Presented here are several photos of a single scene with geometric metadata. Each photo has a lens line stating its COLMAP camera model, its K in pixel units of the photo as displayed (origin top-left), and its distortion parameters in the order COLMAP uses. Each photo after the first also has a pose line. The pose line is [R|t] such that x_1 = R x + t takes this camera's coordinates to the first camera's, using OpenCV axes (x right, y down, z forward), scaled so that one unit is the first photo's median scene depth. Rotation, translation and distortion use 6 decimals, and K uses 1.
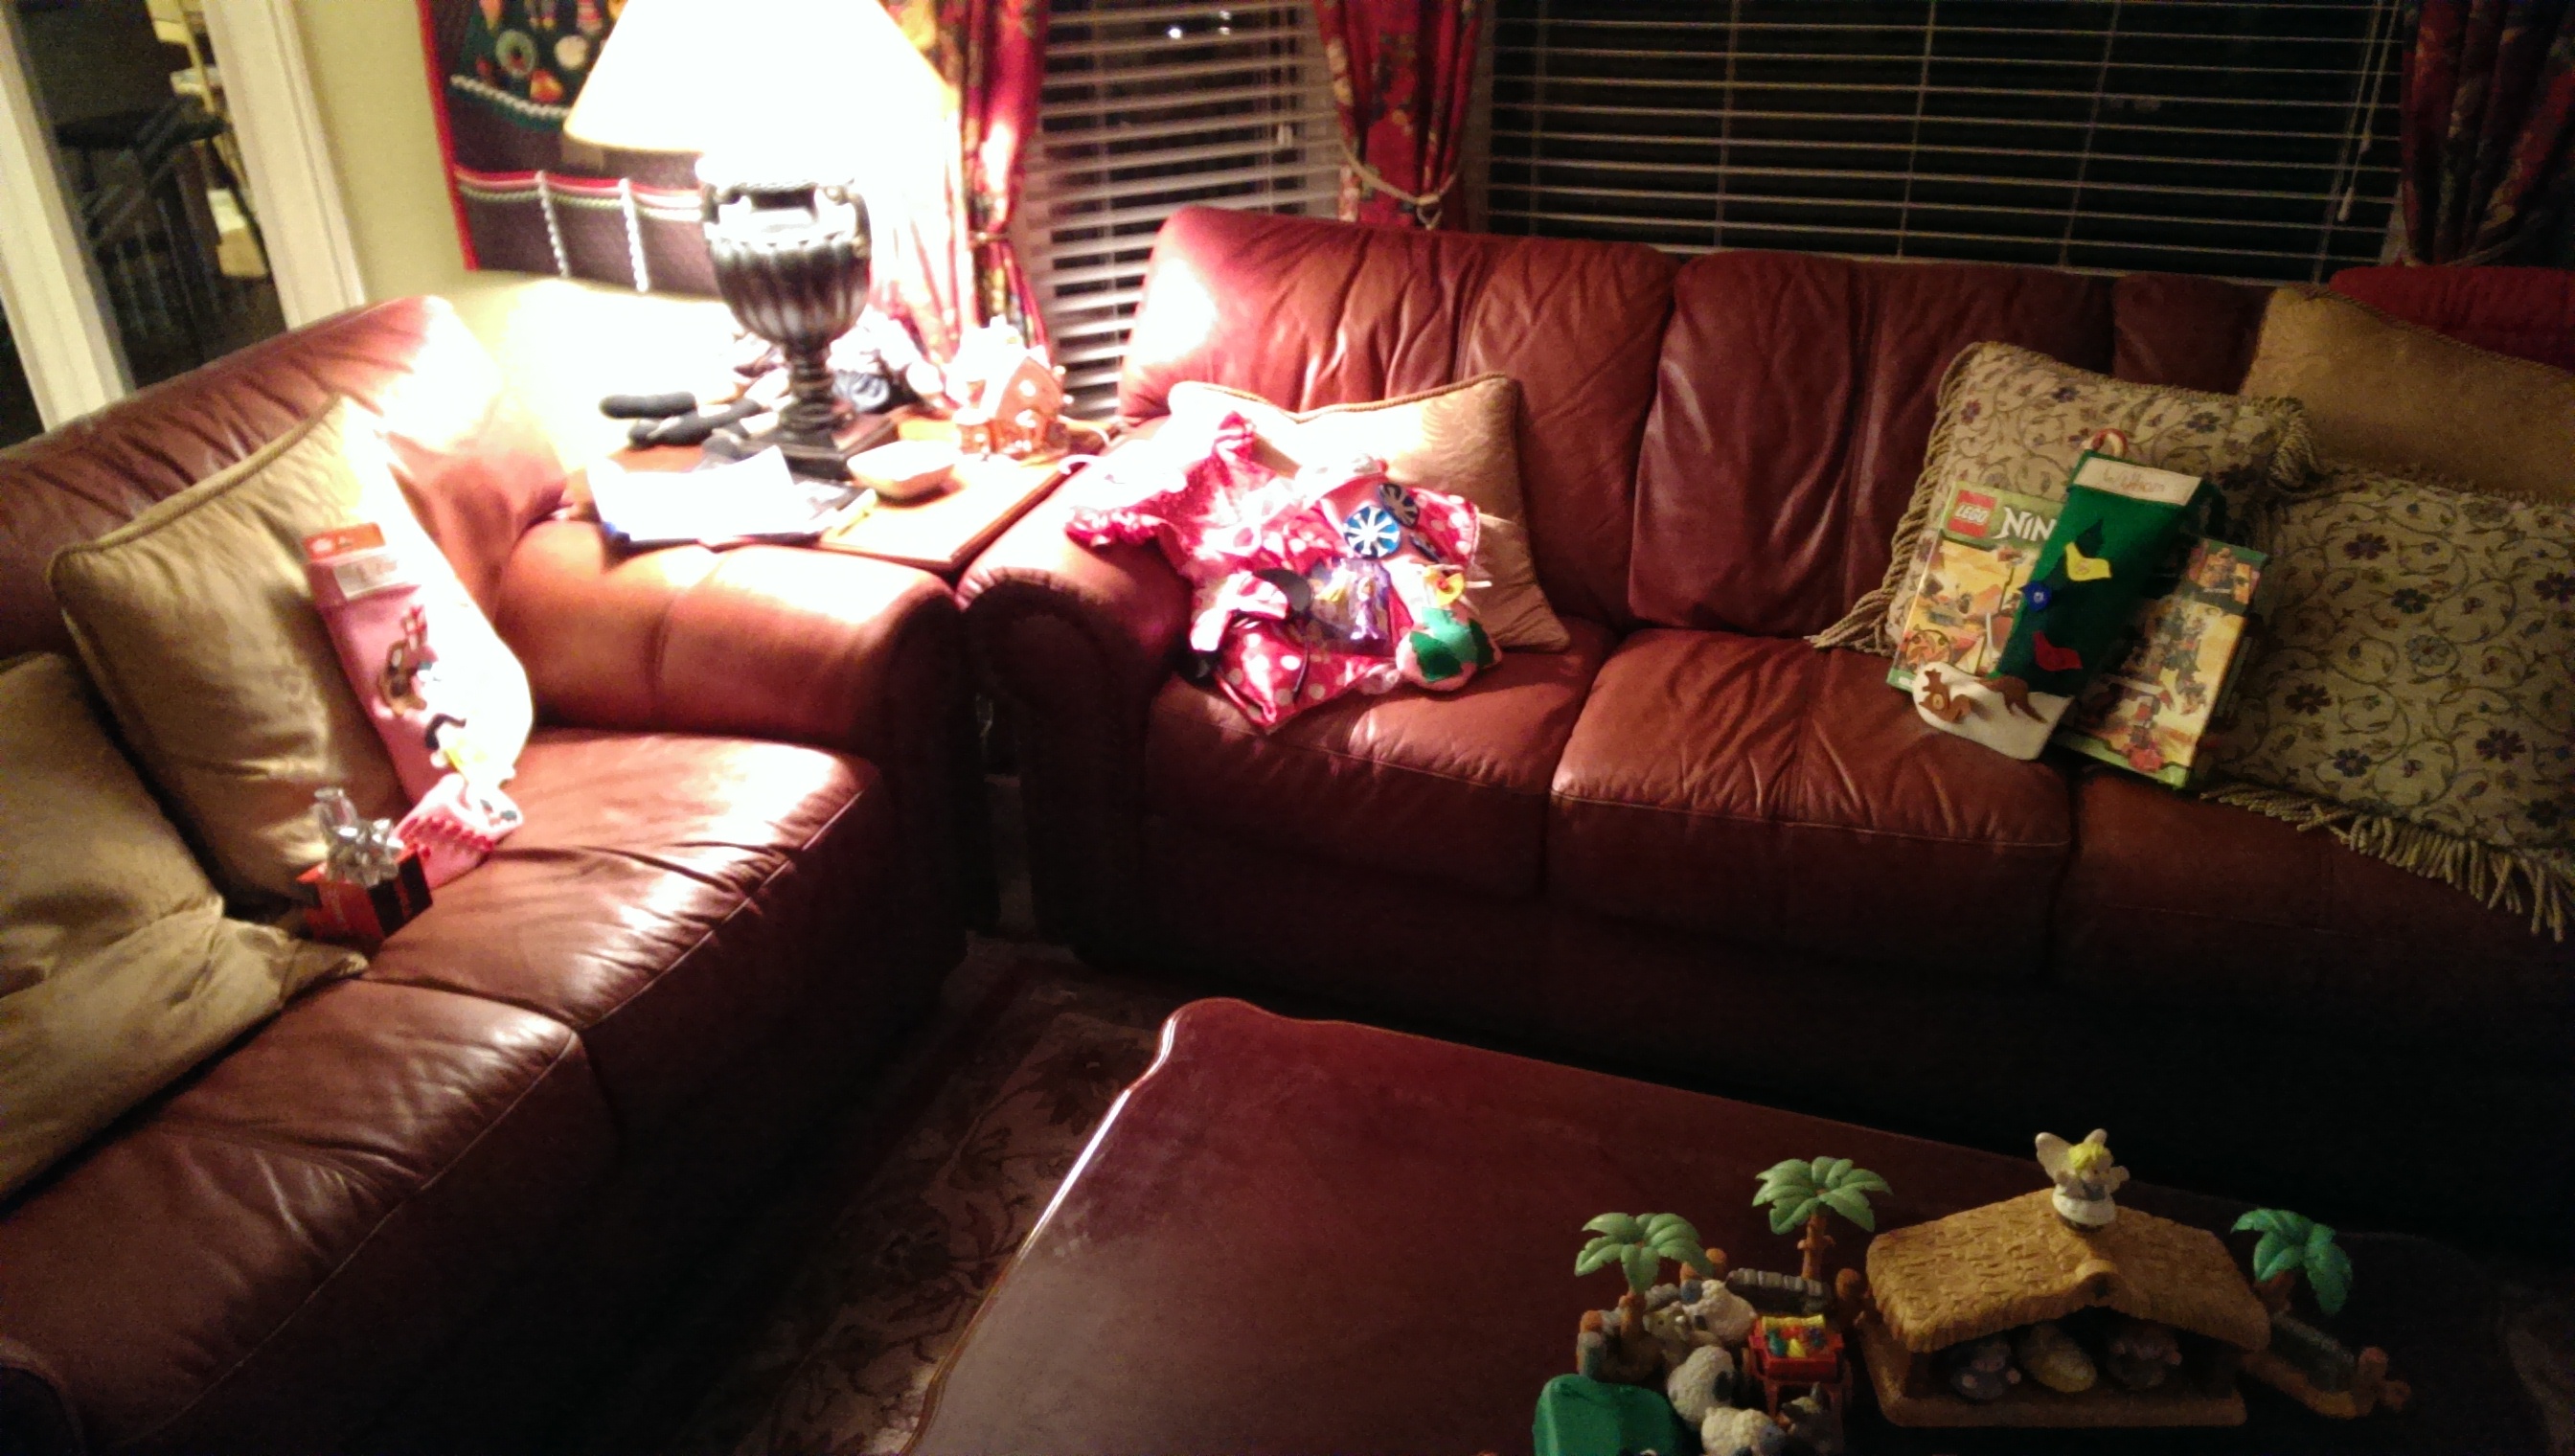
lens RADIAL K [[1788.6, 0, 1291.7], [0, 1788.6, 715.1], [0, 0, 1]] dist [0.041419, -0.054518]
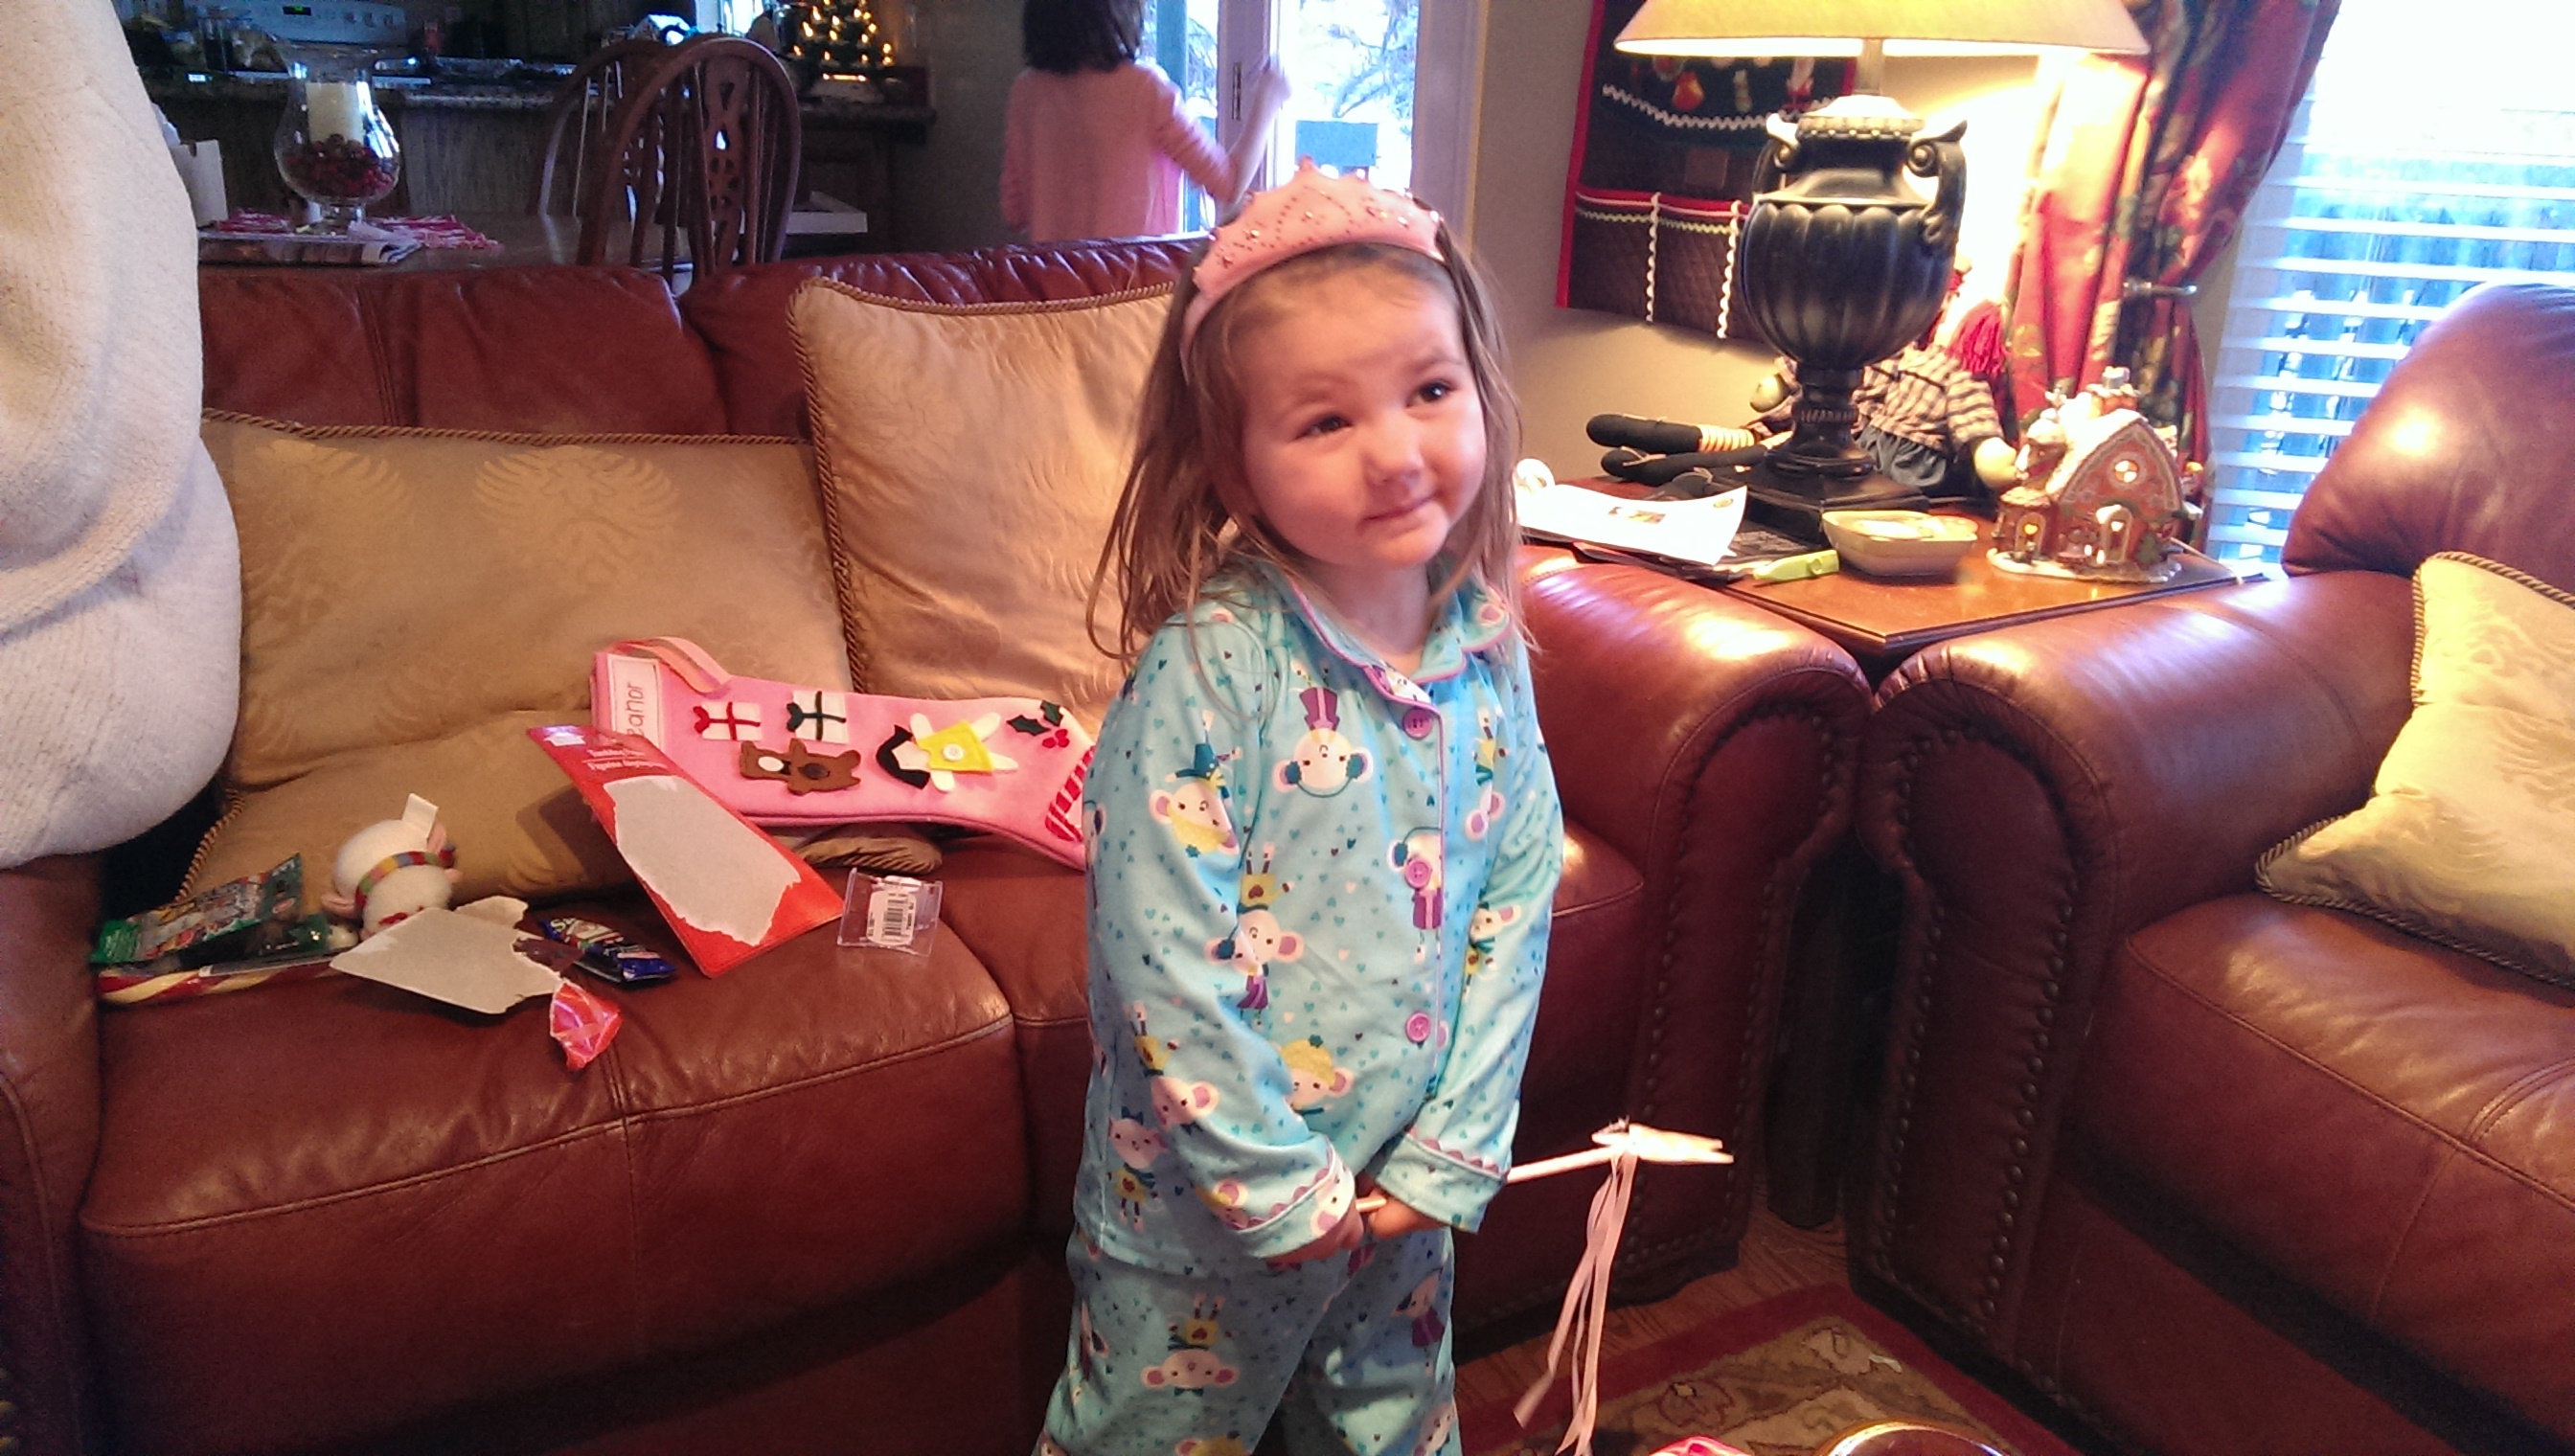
lens RADIAL K [[1788.6, 0, 1291.7], [0, 1788.6, 715.1], [0, 0, 1]] dist [0.041419, -0.054518]
pose [[0.751436, 0.252631, -0.609526, 0.053331], [-0.349045, 0.936151, -0.042303, 0.040973], [0.559921, 0.244540, 0.791637, 0.342260]]
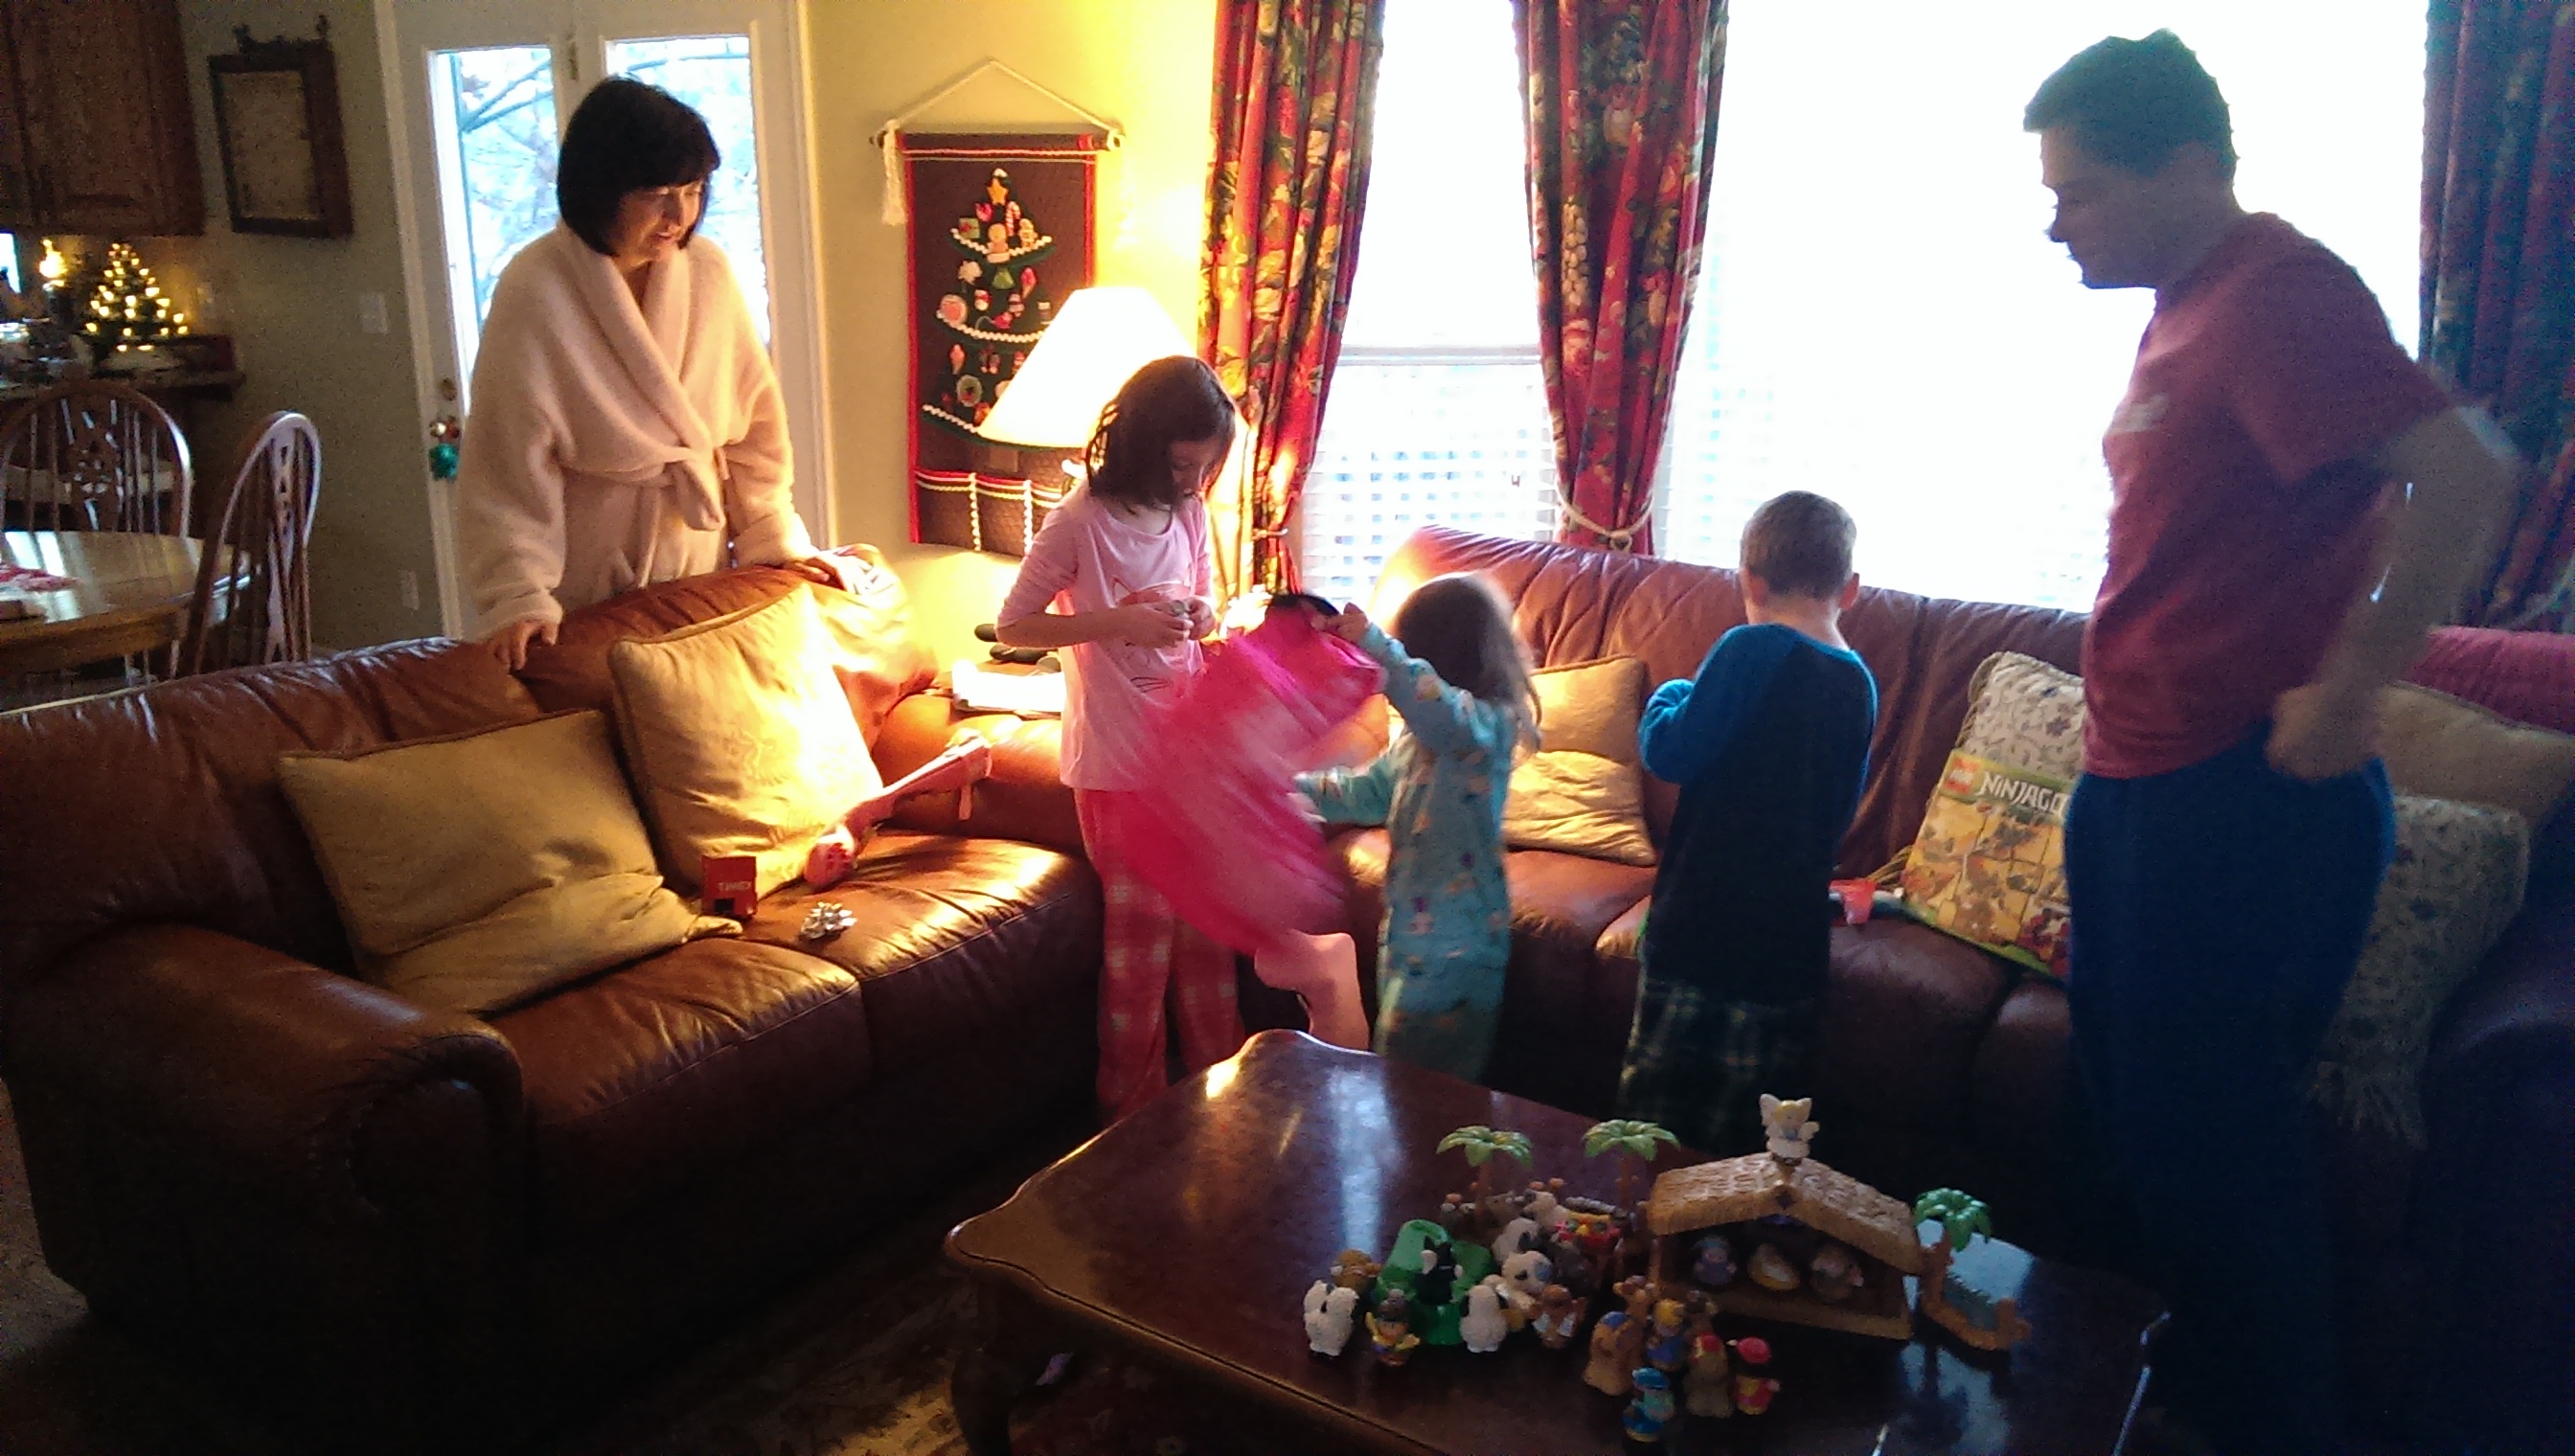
lens RADIAL K [[1788.6, 0, 1291.7], [0, 1788.6, 715.1], [0, 0, 1]] dist [0.041419, -0.054518]
pose [[0.971017, 0.094062, -0.219725, 0.174181], [-0.138182, 0.971027, -0.194970, 0.139557], [0.195019, 0.219681, 0.955881, -0.270146]]
